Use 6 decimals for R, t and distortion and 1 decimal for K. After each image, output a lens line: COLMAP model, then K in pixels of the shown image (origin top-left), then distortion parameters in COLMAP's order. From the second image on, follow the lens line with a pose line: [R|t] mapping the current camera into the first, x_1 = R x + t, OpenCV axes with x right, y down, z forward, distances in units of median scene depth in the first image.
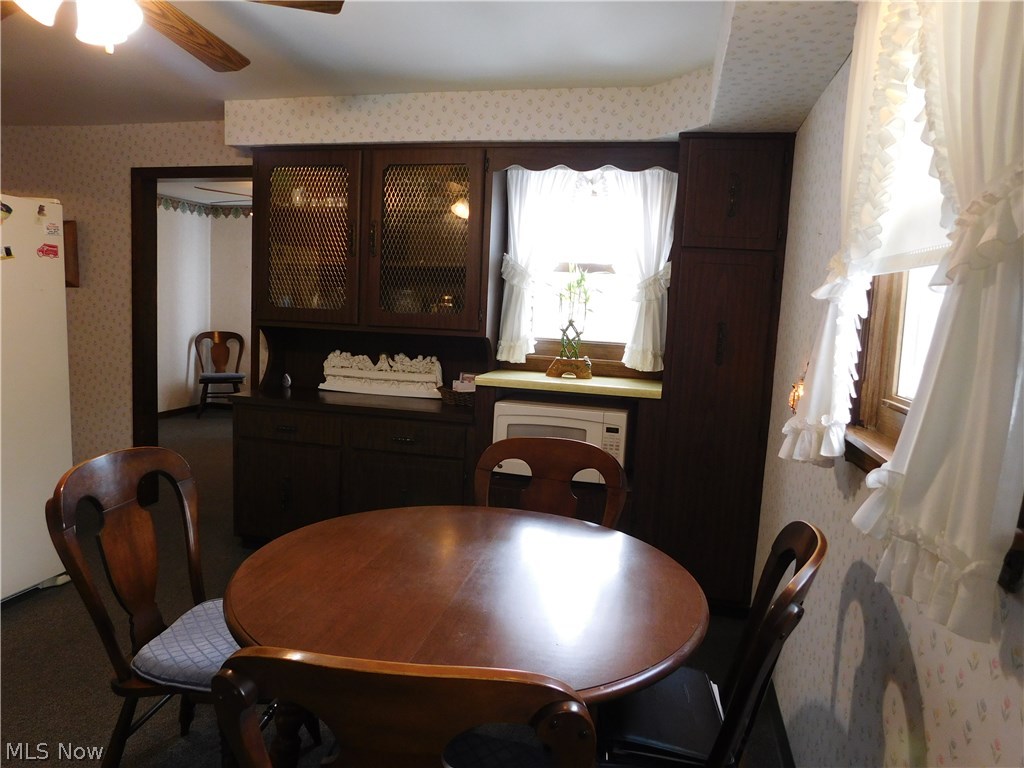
lens RADIAL K [[677.9, 0, 512.2], [0, 677.9, 386.8], [0, 0, 1]] dist [-0.060633, 0.047694]
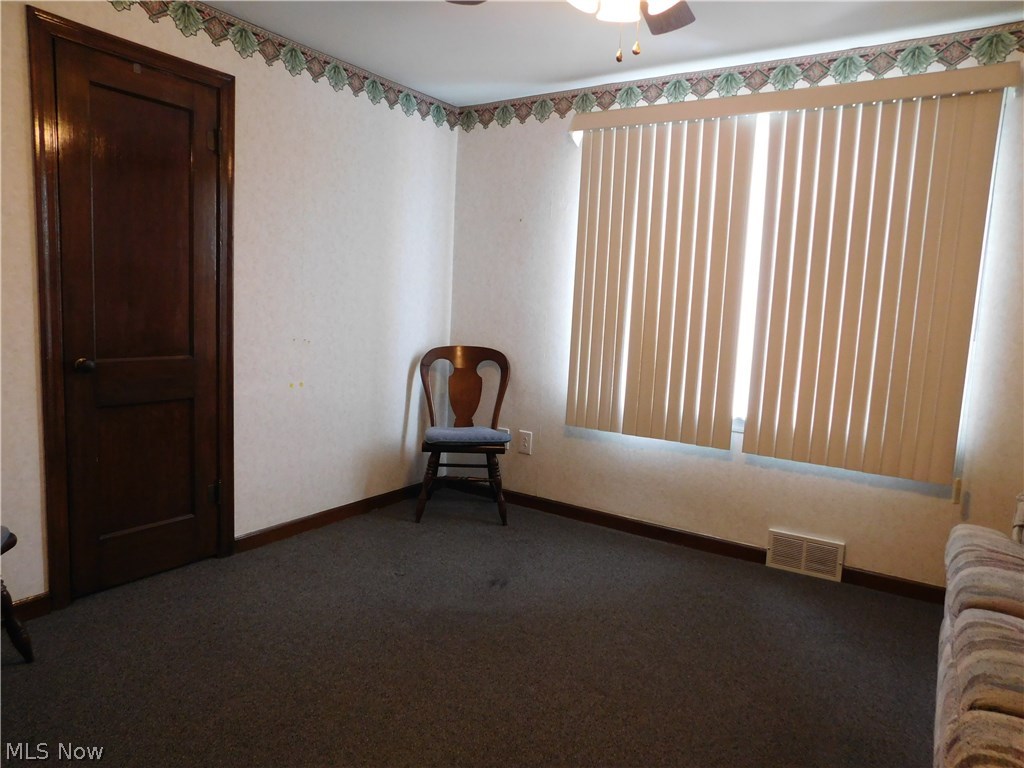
lens RADIAL K [[677.9, 0, 511.6], [0, 677.9, 382.4], [0, 0, 1]] dist [-0.060633, 0.047694]
pose [[0.939039, 0.041014, -0.341354, -0.223170], [-0.039646, 0.999153, 0.010986, -0.061958], [0.341516, 0.003217, 0.939871, 0.521142]]
